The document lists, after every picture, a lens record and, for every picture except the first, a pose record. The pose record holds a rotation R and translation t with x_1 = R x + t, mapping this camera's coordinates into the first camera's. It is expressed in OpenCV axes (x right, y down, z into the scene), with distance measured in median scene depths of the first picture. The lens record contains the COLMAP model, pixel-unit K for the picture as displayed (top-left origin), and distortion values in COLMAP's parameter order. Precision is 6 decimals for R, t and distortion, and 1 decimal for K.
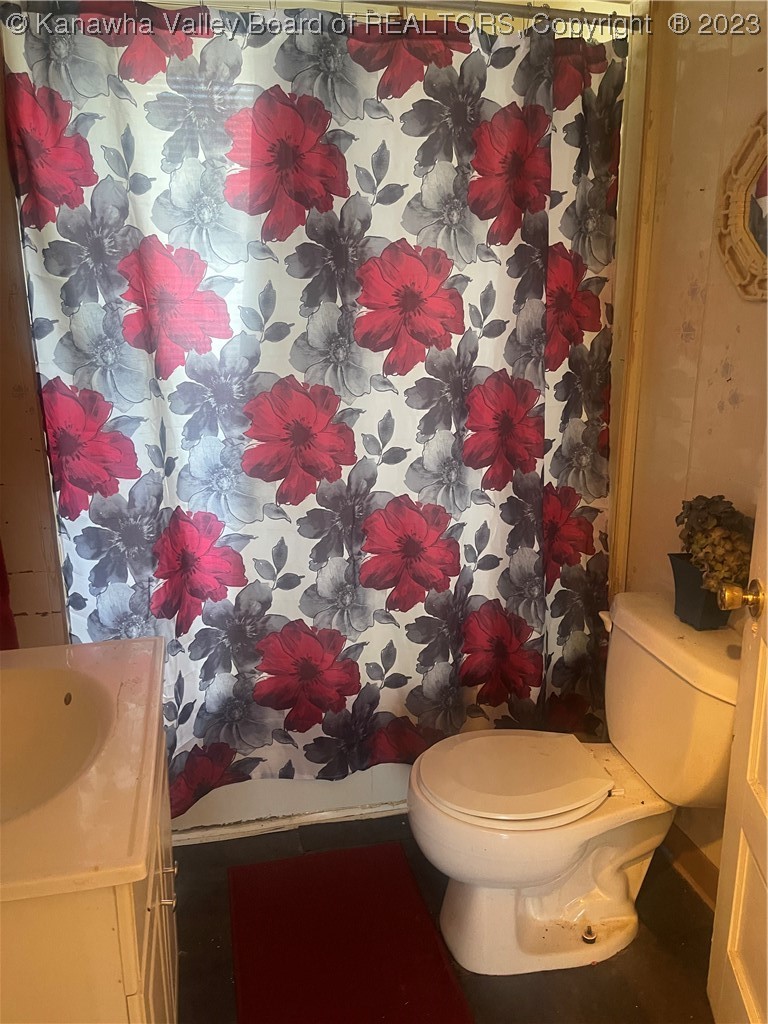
lens RADIAL K [[766.2, 0, 384.0], [0, 766.2, 512.0], [0, 0, 1]] dist [0.069212, -0.078405]
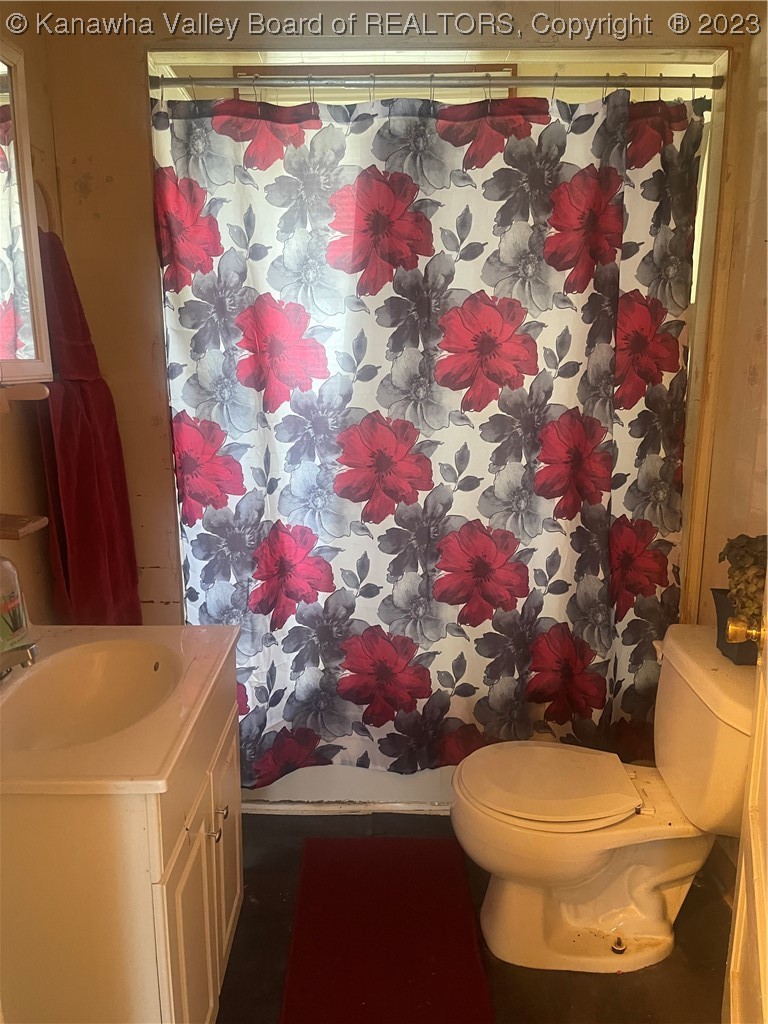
lens RADIAL K [[766.2, 0, 384.0], [0, 766.2, 512.0], [0, 0, 1]] dist [0.069212, -0.078405]
pose [[0.974398, 0.047262, -0.219804, 0.145877], [-0.053192, 0.998361, -0.021133, -0.003166], [0.218445, 0.032283, 0.975315, -0.106745]]
